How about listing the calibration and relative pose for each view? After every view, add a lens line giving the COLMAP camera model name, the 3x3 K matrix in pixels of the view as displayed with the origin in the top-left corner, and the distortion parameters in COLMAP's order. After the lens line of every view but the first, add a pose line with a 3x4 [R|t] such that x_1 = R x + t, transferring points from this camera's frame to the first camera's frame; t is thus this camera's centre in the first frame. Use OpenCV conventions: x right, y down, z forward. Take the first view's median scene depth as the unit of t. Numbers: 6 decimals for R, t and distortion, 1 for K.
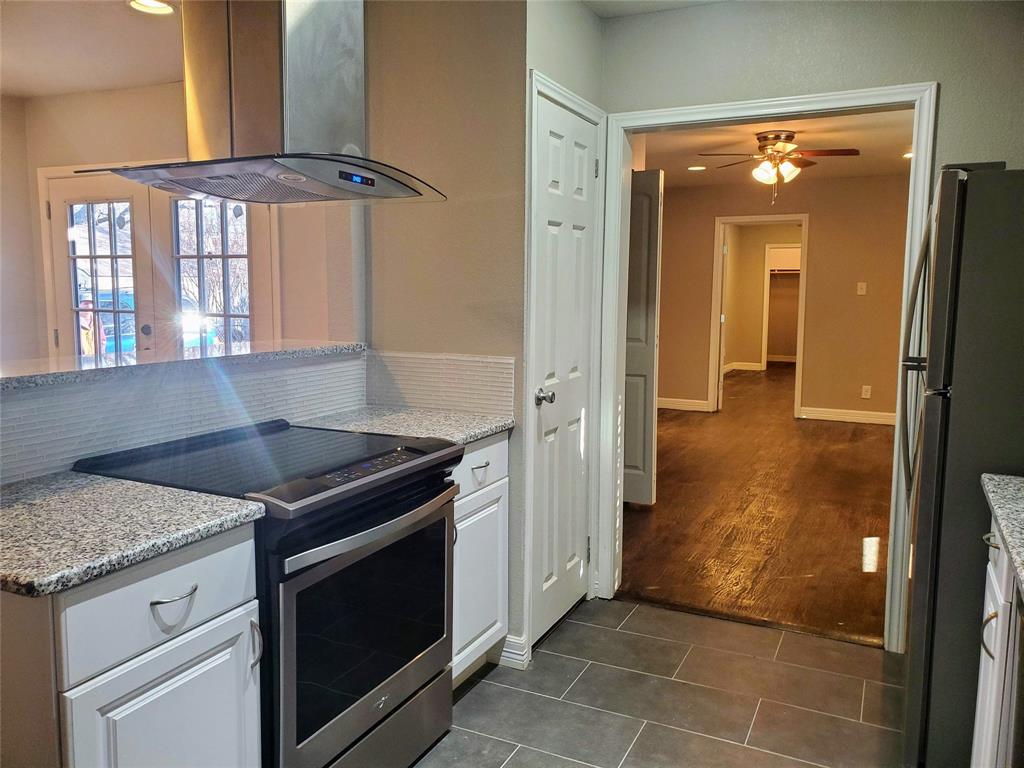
lens RADIAL K [[806.1, 0, 506.2], [0, 806.1, 365.5], [0, 0, 1]] dist [-0.010143, -0.011547]
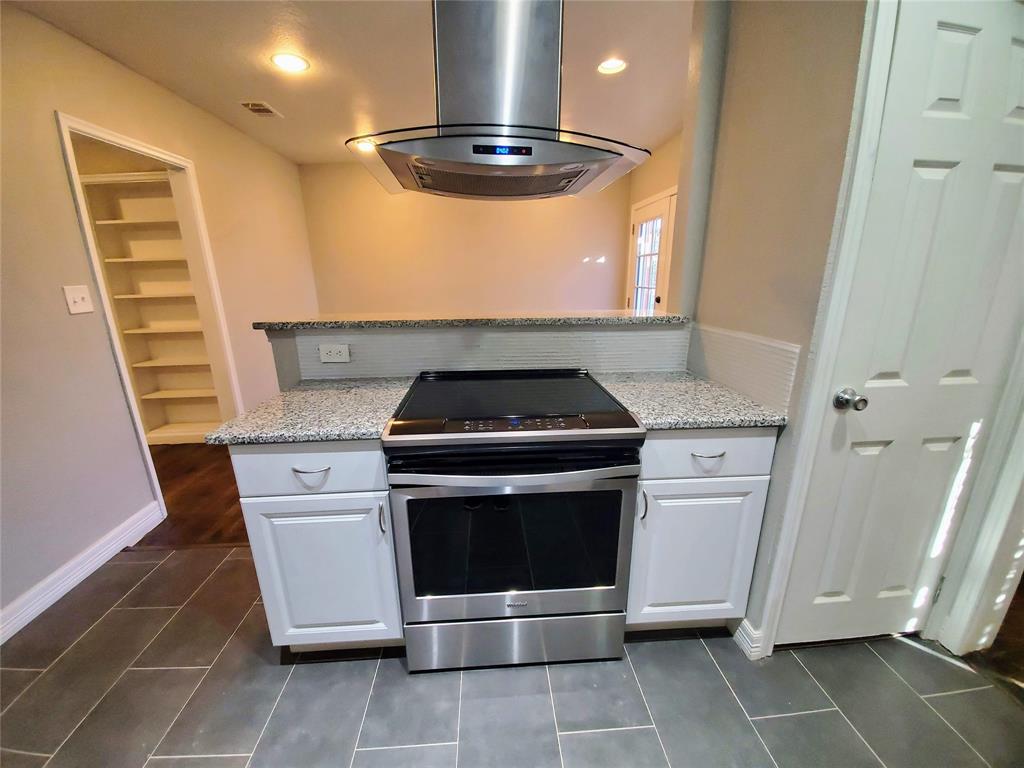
lens RADIAL K [[407.7, 0, 508.2], [0, 407.7, 392.3], [0, 0, 1]] dist [-0.007920, -0.001363]
pose [[0.491931, 0.231608, -0.839262, 0.254450], [-0.072576, 0.971521, 0.225566, -0.041542], [0.867604, -0.050053, 0.494731, 0.591370]]
